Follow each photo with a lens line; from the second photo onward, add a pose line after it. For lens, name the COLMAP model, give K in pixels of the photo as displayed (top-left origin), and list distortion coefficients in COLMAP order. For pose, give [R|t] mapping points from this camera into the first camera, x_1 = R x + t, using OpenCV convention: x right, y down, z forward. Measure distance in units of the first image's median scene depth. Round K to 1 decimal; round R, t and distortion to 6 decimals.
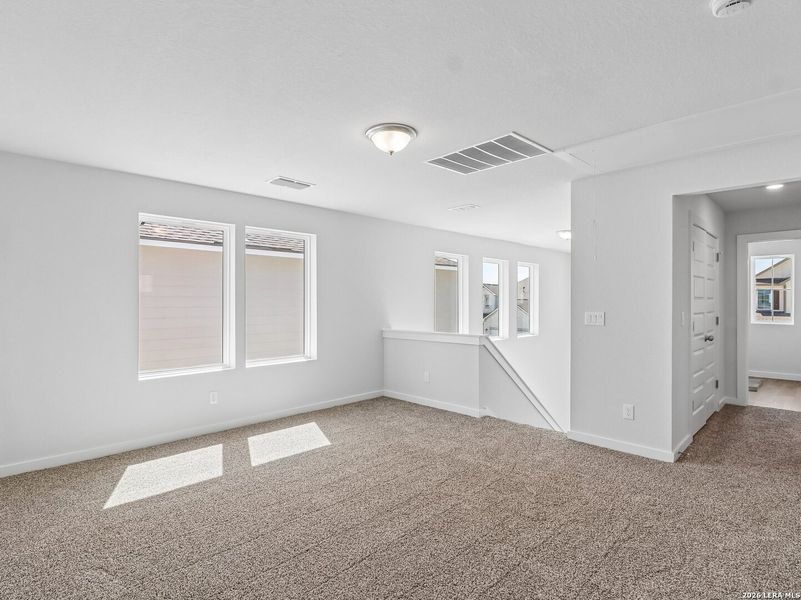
lens RADIAL K [[428.7, 0, 393.5], [0, 428.7, 297.8], [0, 0, 1]] dist [-0.001986, -0.012439]
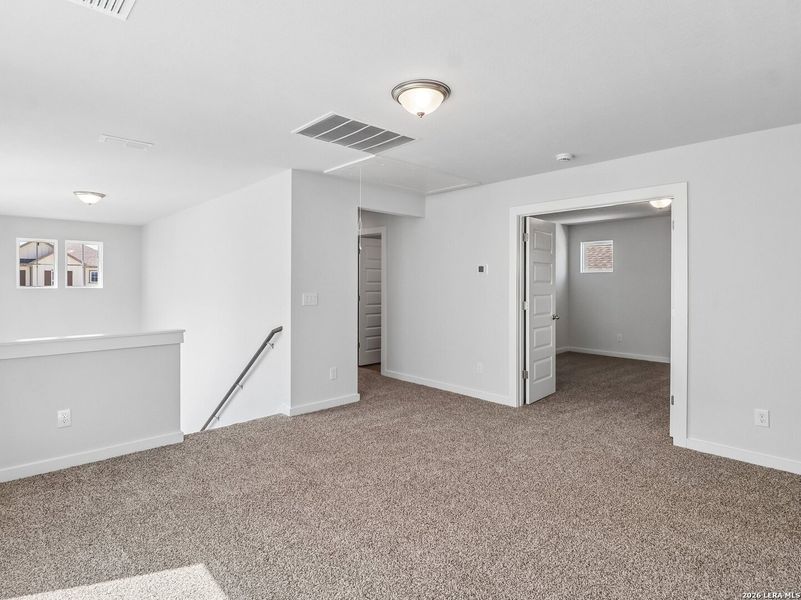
lens RADIAL K [[428.7, 0, 393.5], [0, 428.7, 297.8], [0, 0, 1]] dist [-0.001986, -0.012439]
pose [[0.036505, -0.040767, 0.998502, -0.619255], [-0.007098, 0.999132, 0.041052, -0.004488], [-0.999308, -0.008586, 0.036184, 0.718908]]
